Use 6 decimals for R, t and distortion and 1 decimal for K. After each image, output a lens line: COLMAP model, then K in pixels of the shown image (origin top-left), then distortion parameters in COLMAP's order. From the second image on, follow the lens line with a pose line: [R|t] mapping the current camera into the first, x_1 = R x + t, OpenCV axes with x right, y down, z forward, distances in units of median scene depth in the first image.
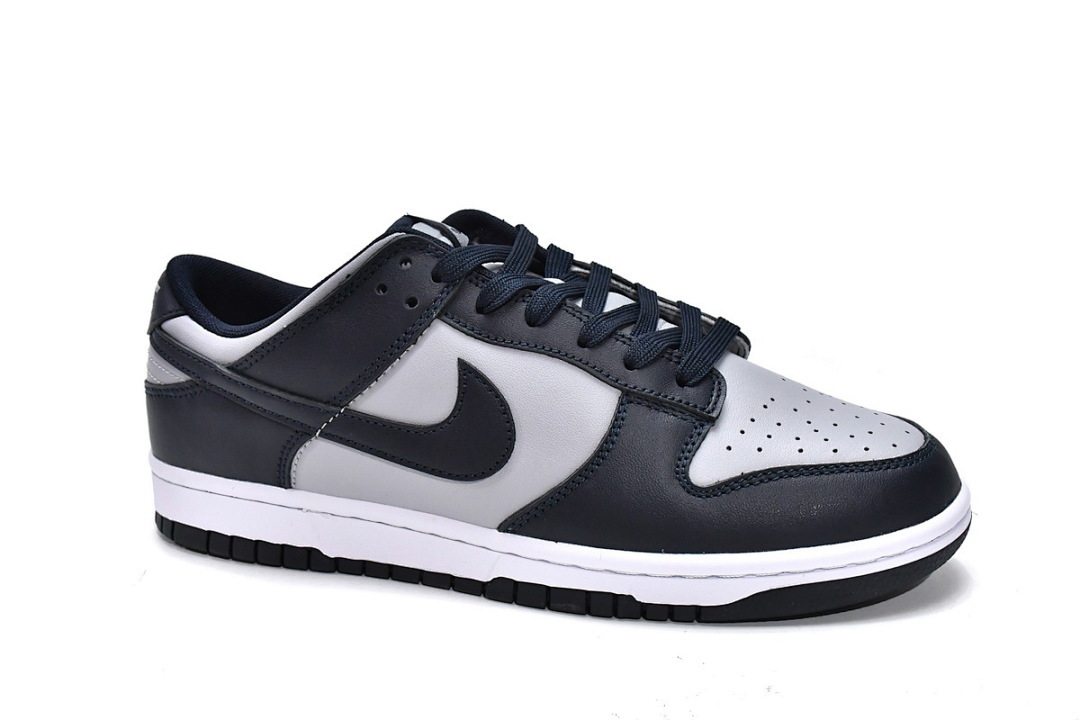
lens RADIAL K [[1398.8, 0, 533.5], [0, 1398.8, 358.1], [0, 0, 1]] dist [0.004695, 0.000000]
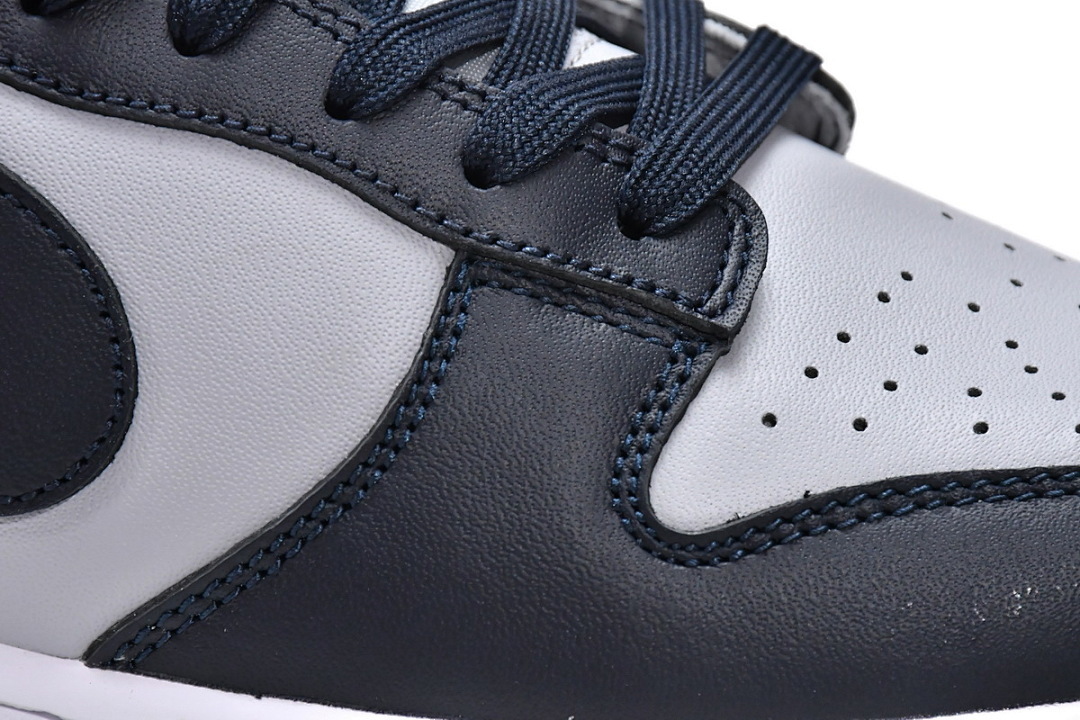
lens RADIAL K [[5693.3, 0, 538.5], [0, 5693.3, 358.5], [0, 0, 1]] dist [-0.041990, 0.000000]
pose [[0.998618, 0.003828, 0.052416, 0.011437], [-0.006270, 0.998899, 0.046491, -0.013952], [-0.052180, -0.046755, 0.997543, -0.364121]]
